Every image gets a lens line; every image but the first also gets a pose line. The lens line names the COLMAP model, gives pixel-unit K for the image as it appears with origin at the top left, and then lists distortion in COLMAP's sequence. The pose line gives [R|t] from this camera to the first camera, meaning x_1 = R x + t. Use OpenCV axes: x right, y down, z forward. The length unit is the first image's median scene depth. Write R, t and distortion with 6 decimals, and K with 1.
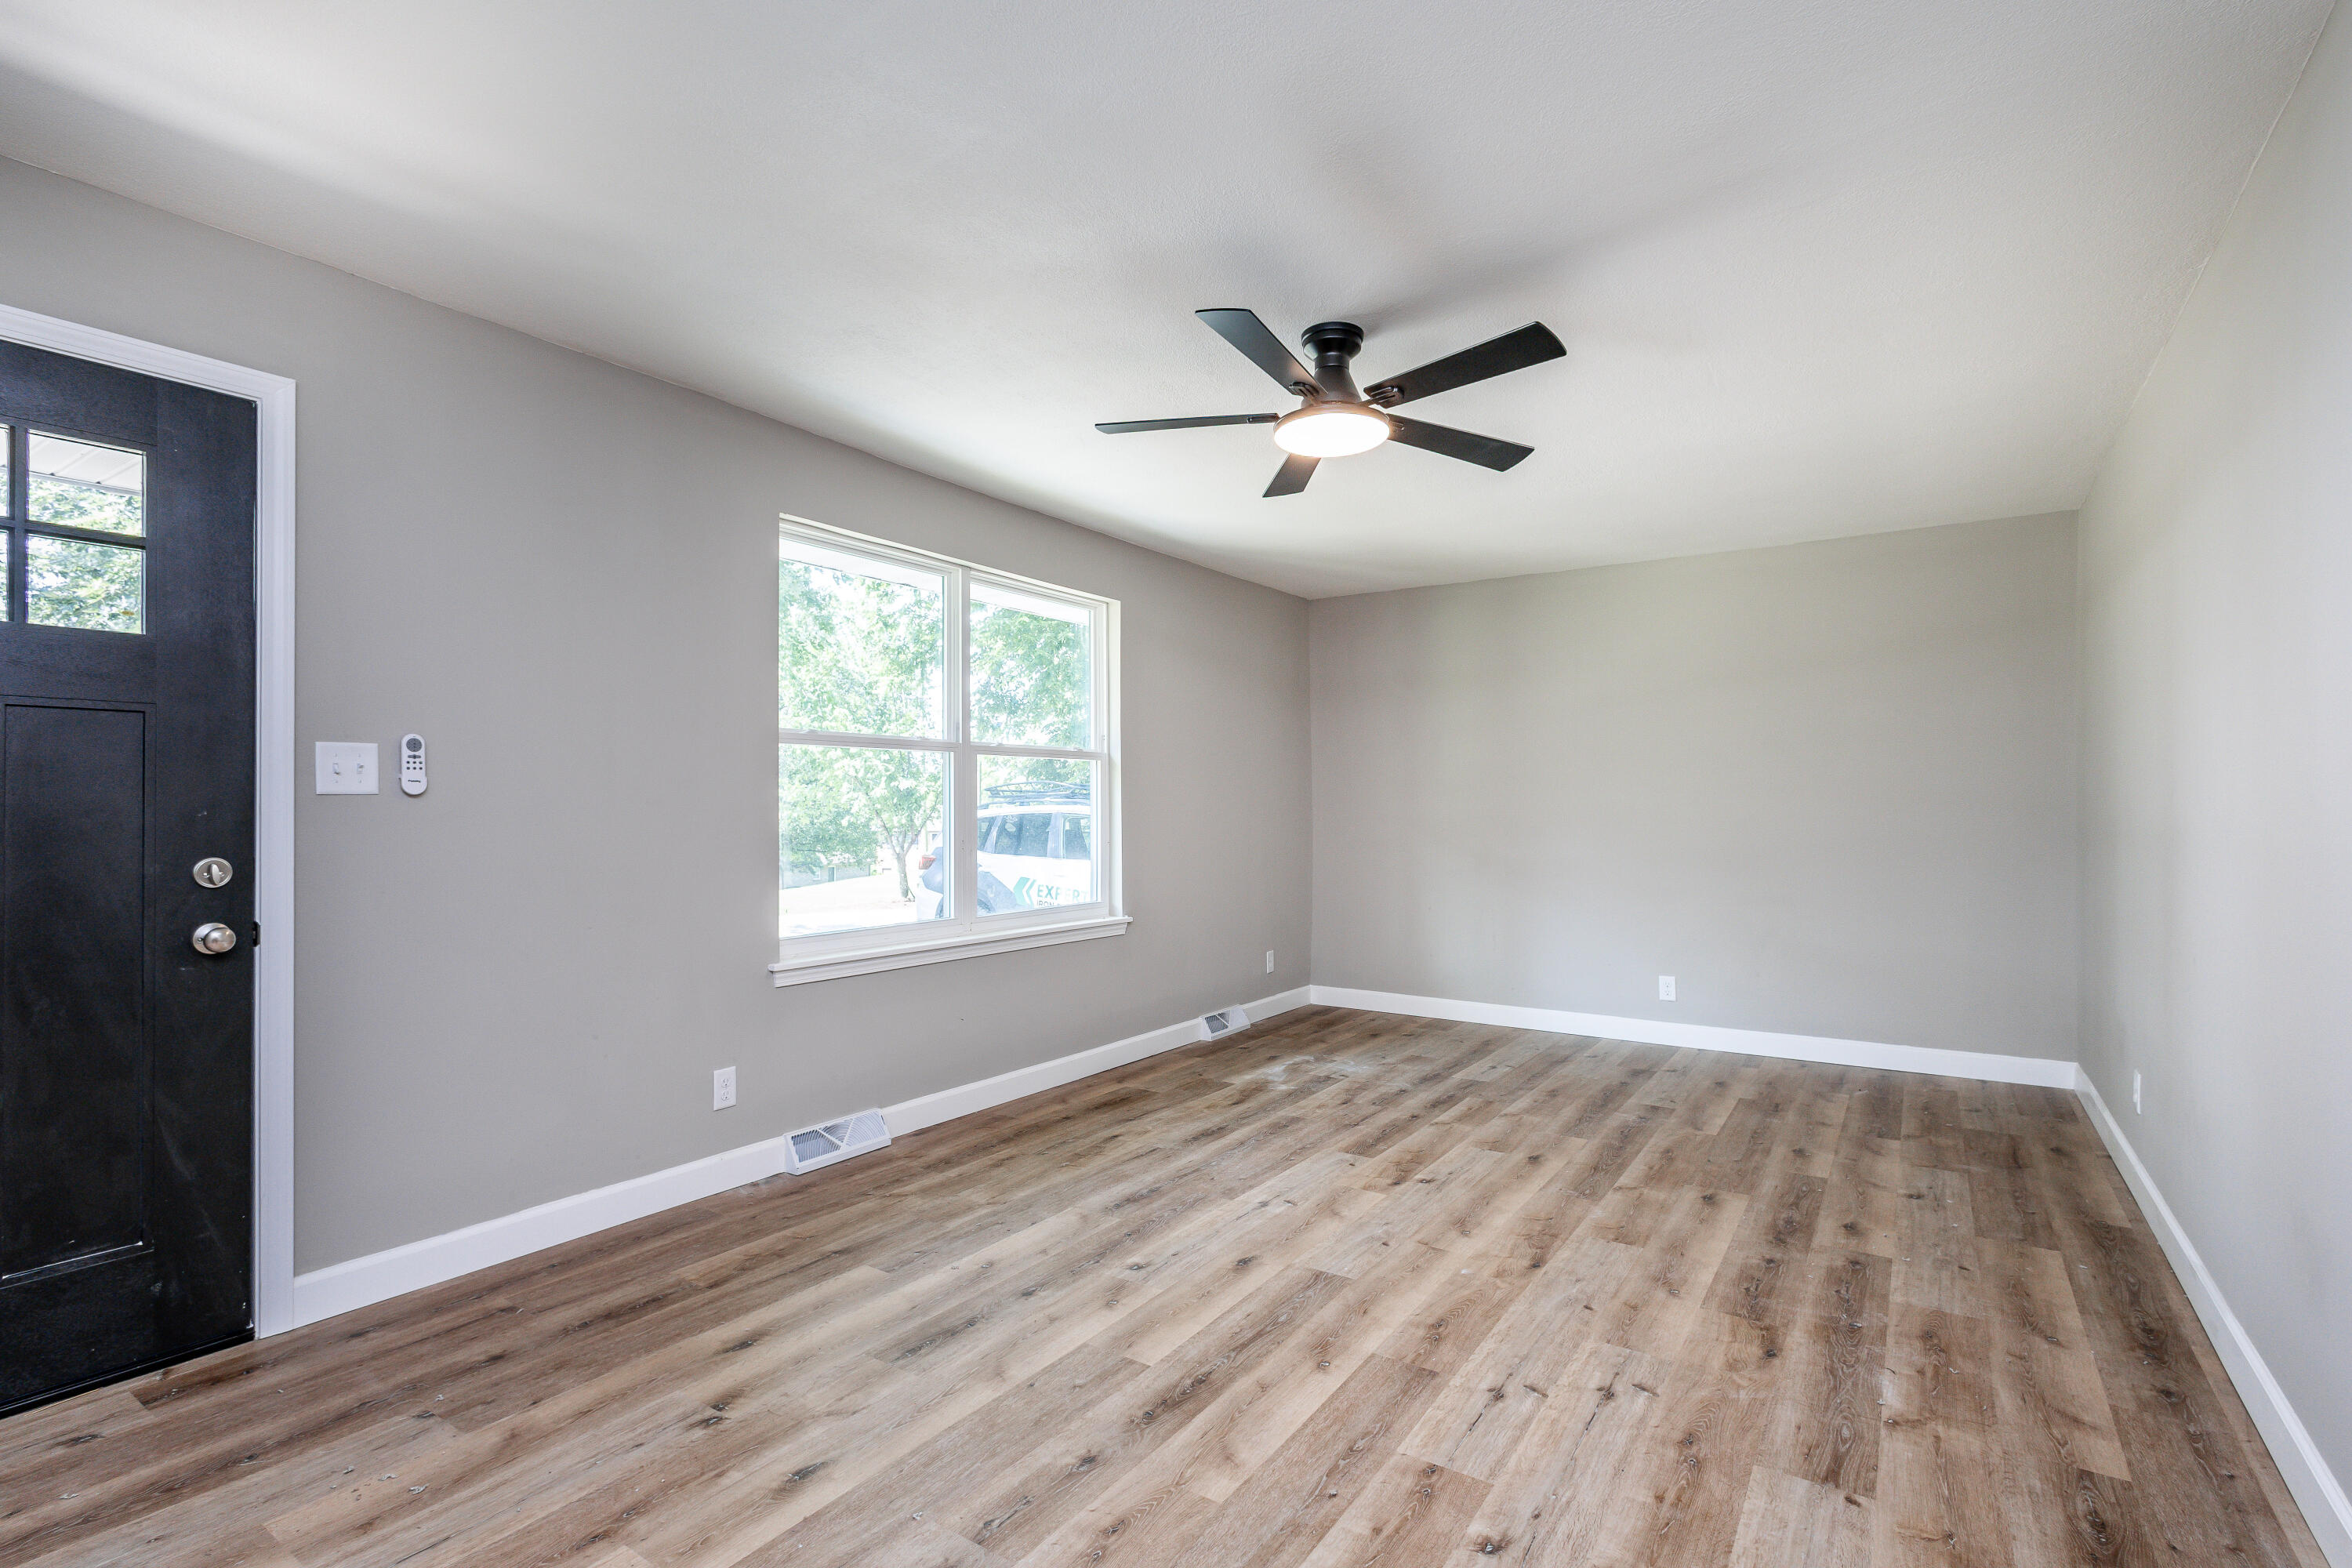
lens RADIAL K [[1097.0, 0, 1136.4], [0, 1097.0, 792.0], [0, 0, 1]] dist [0.020826, -0.008718]
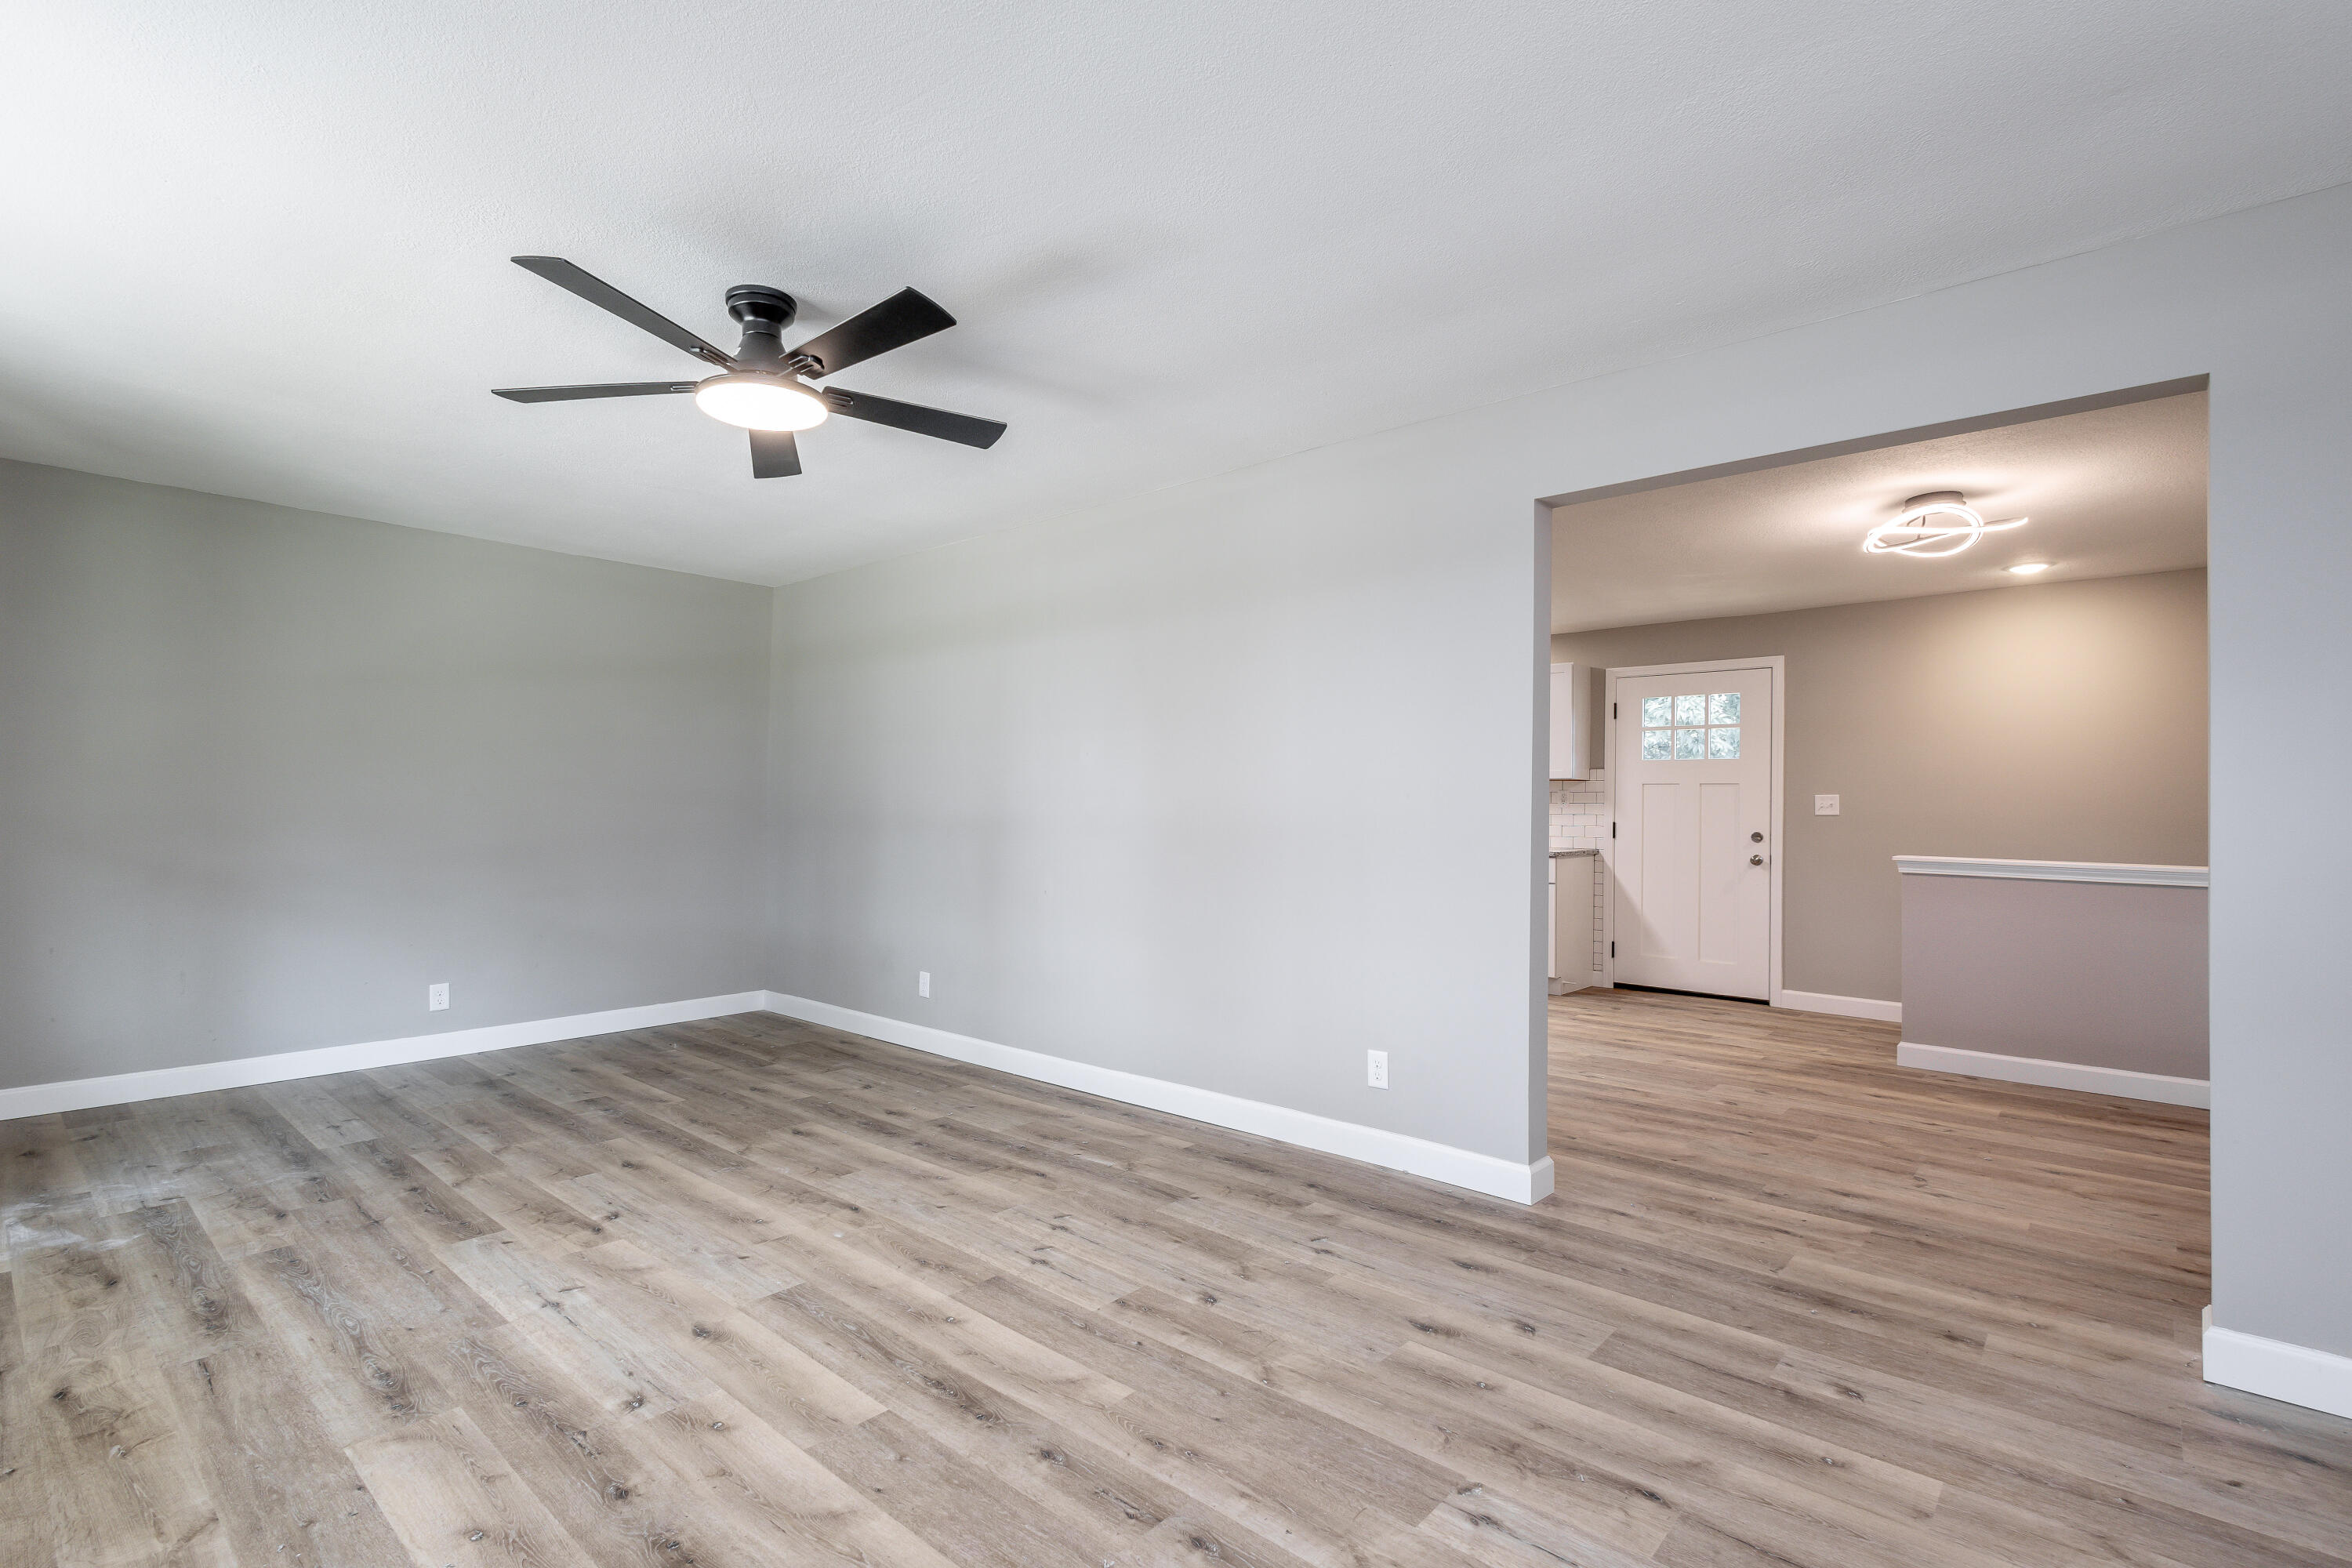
lens RADIAL K [[1097.0, 0, 1200.7], [0, 1097.0, 794.5], [0, 0, 1]] dist [0.020826, -0.008718]
pose [[0.100462, 0.014499, 0.994835, -0.670868], [-0.022689, 0.999667, -0.012278, 0.012281], [-0.994682, -0.021338, 0.100757, 0.504750]]
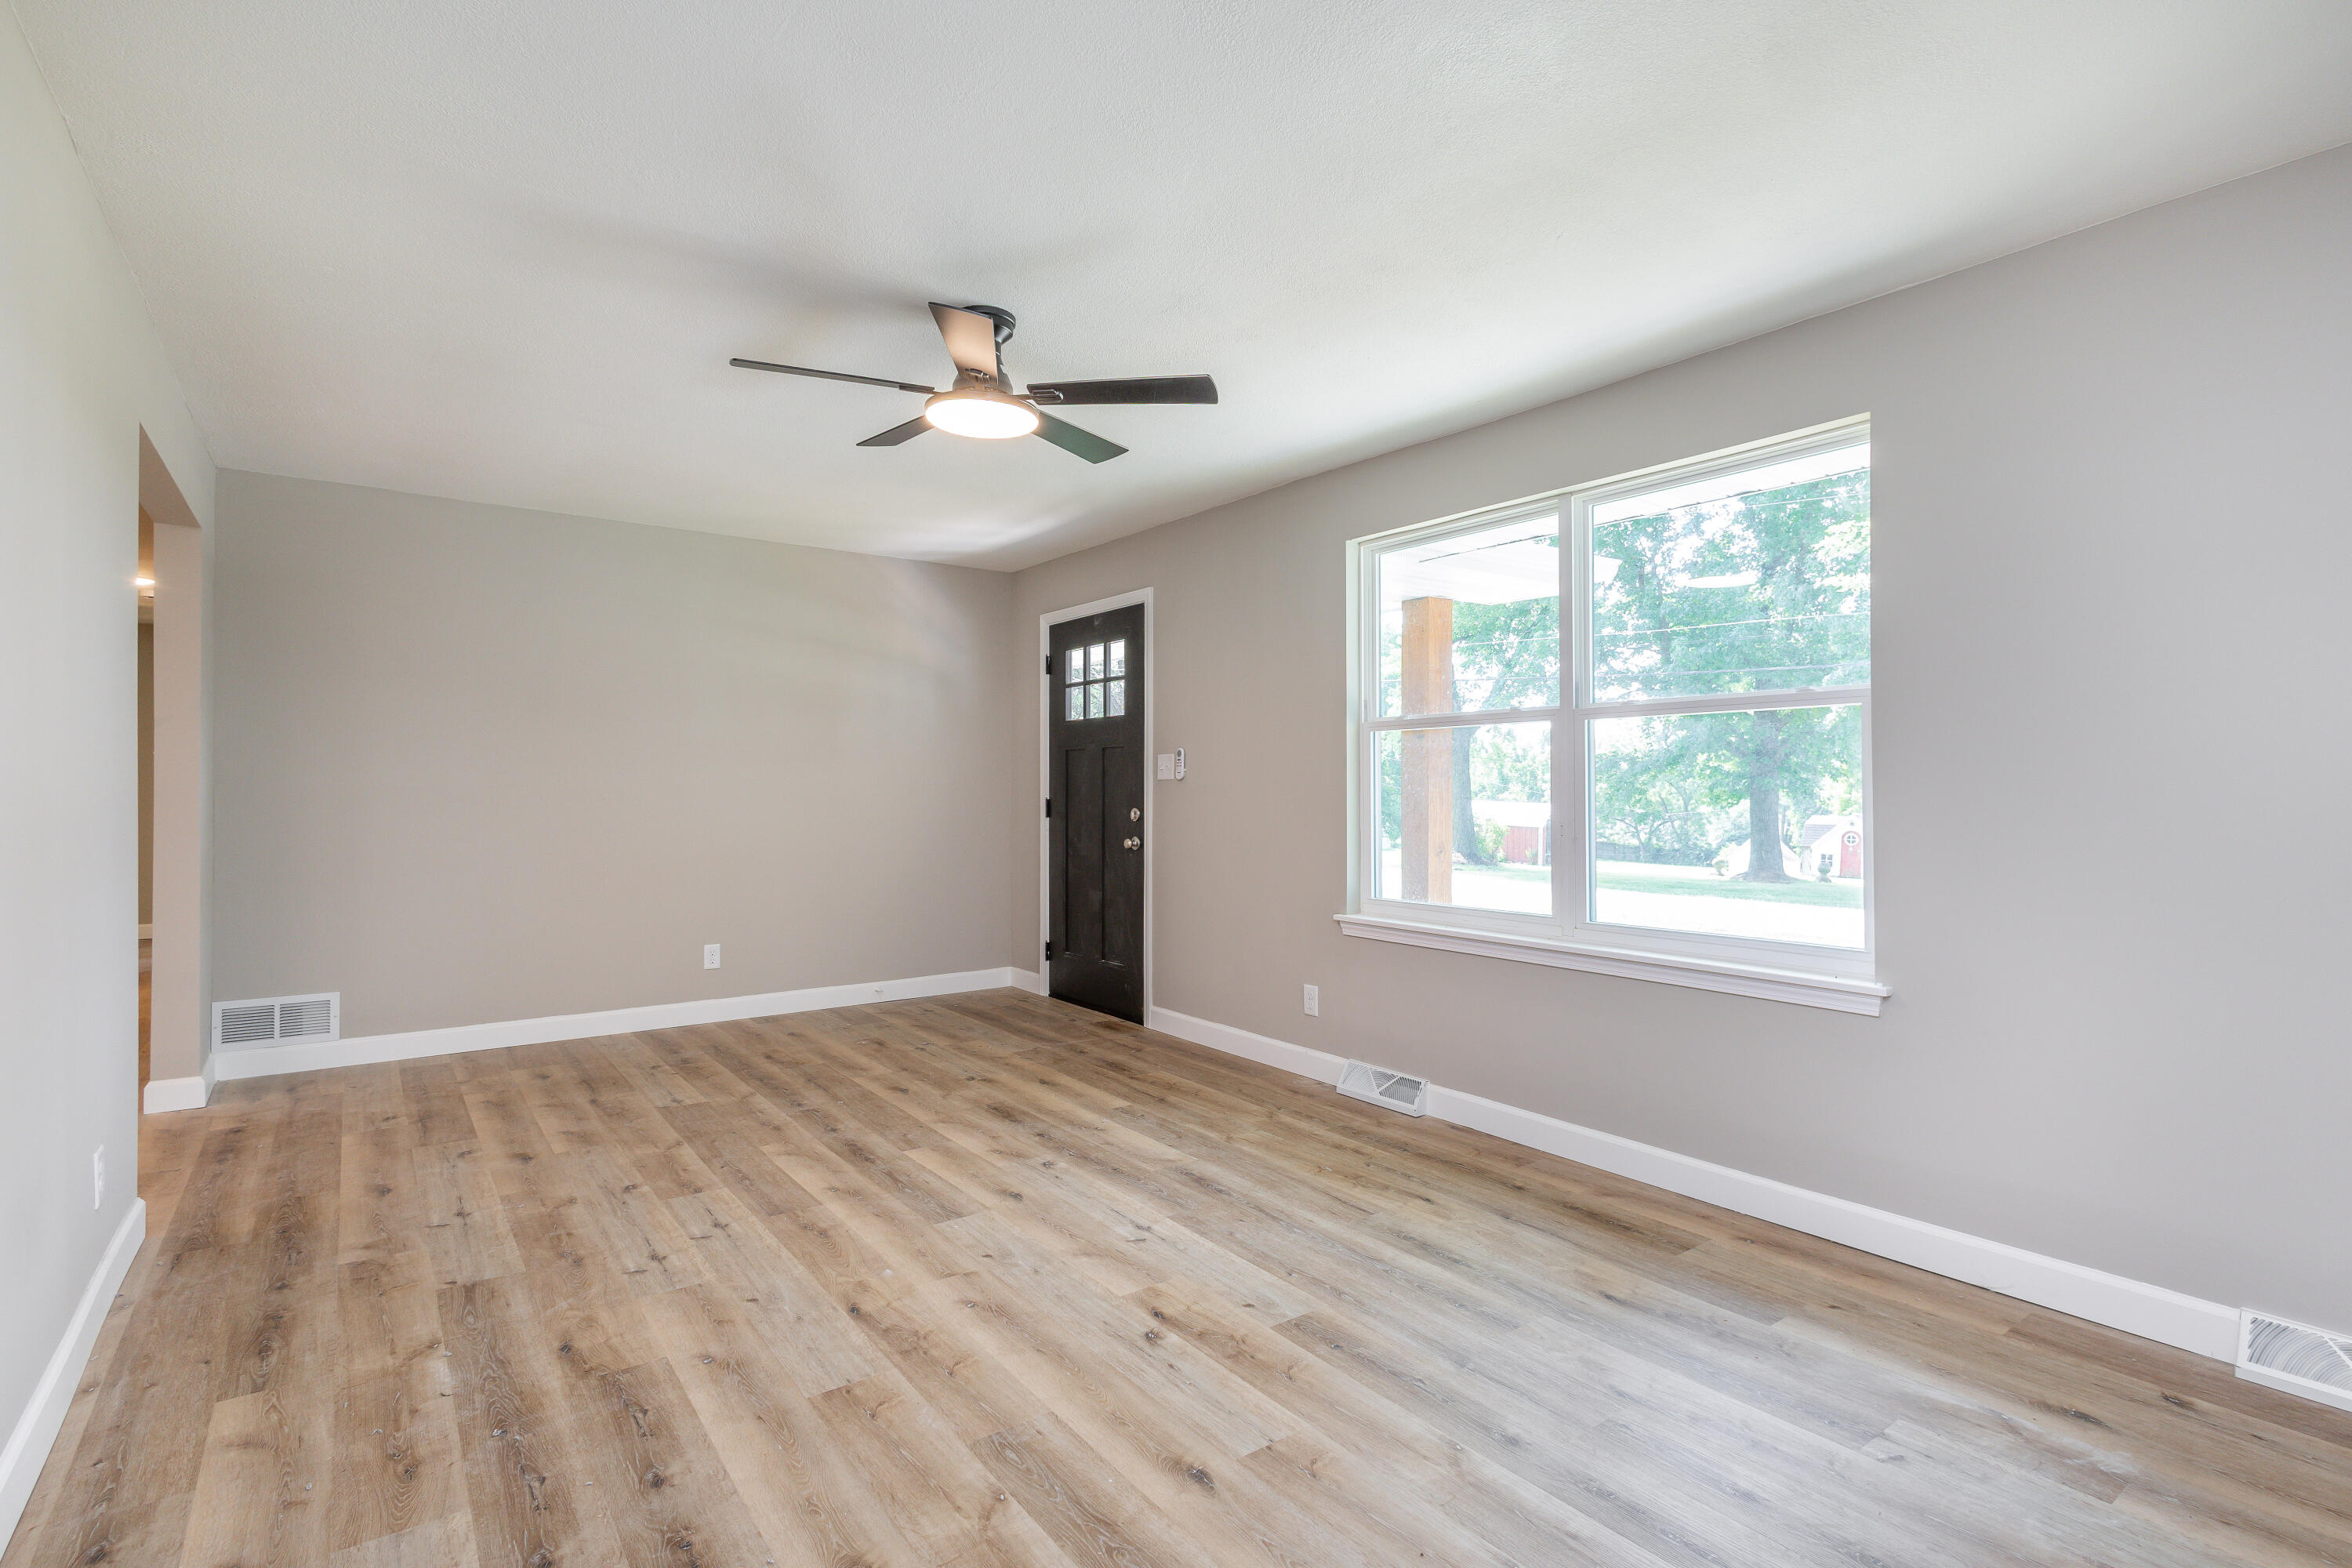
lens RADIAL K [[1097.0, 0, 1175.6], [0, 1097.0, 803.5], [0, 0, 1]] dist [0.020826, -0.008718]
pose [[-0.306518, 0.011879, -0.951791, 1.023473], [0.014685, 0.999862, 0.007749, 0.025343], [0.951752, -0.011602, -0.306650, 1.398388]]
